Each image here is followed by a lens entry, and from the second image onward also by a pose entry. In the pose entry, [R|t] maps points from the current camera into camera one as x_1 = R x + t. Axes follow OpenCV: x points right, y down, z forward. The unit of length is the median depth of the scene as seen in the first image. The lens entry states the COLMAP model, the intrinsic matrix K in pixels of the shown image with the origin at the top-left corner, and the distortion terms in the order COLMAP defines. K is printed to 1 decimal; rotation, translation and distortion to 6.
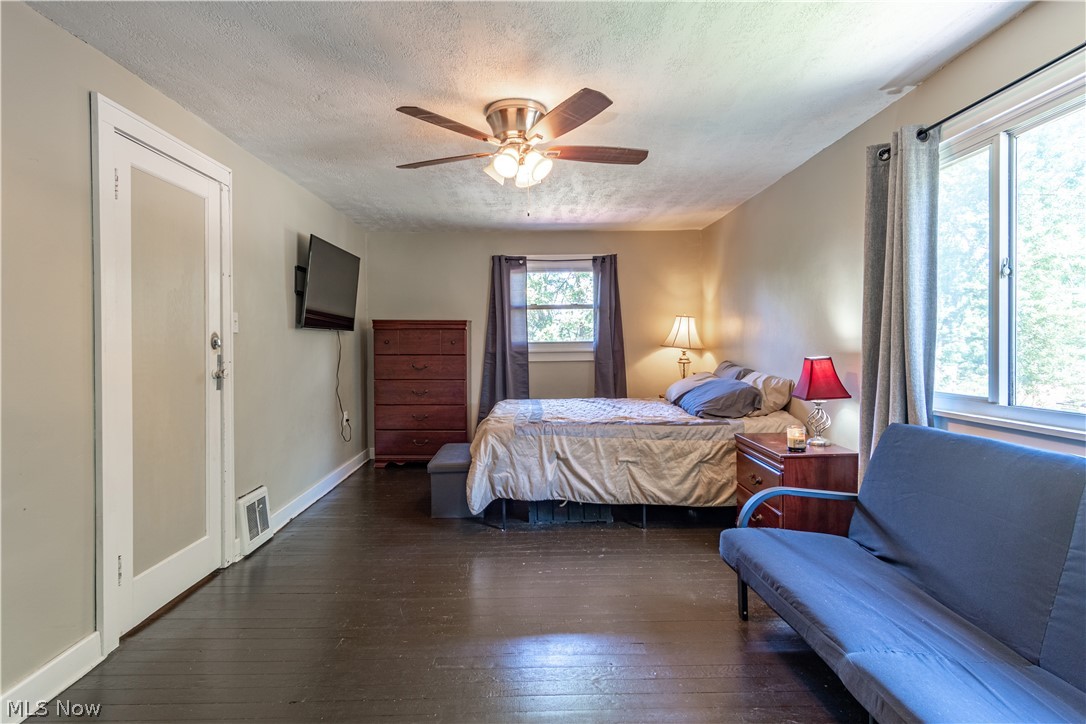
lens RADIAL K [[578.6, 0, 541.6], [0, 578.6, 337.1], [0, 0, 1]] dist [0.002363, 0.000083]
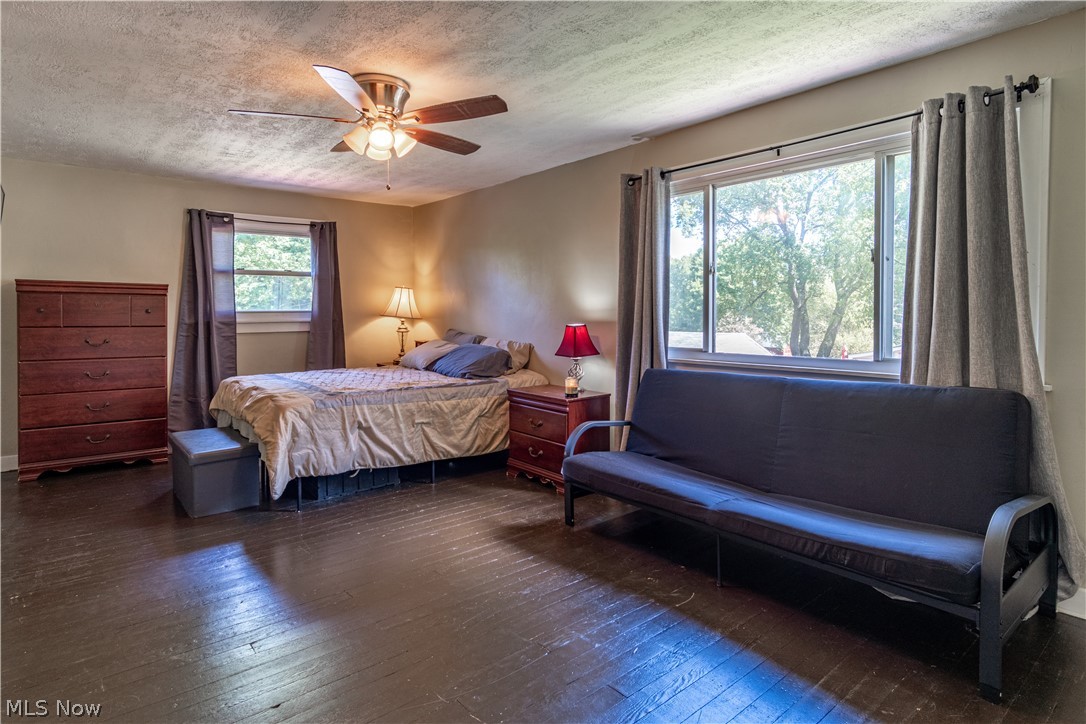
lens RADIAL K [[586.1, 0, 542.5], [0, 586.1, 307.3], [0, 0, 1]] dist [0.000041, -0.000139]
pose [[0.777005, 0.010434, 0.629408, -0.366164], [-0.010965, 0.999935, -0.003040, 0.000329], [-0.629399, -0.004539, 0.777069, 0.012642]]
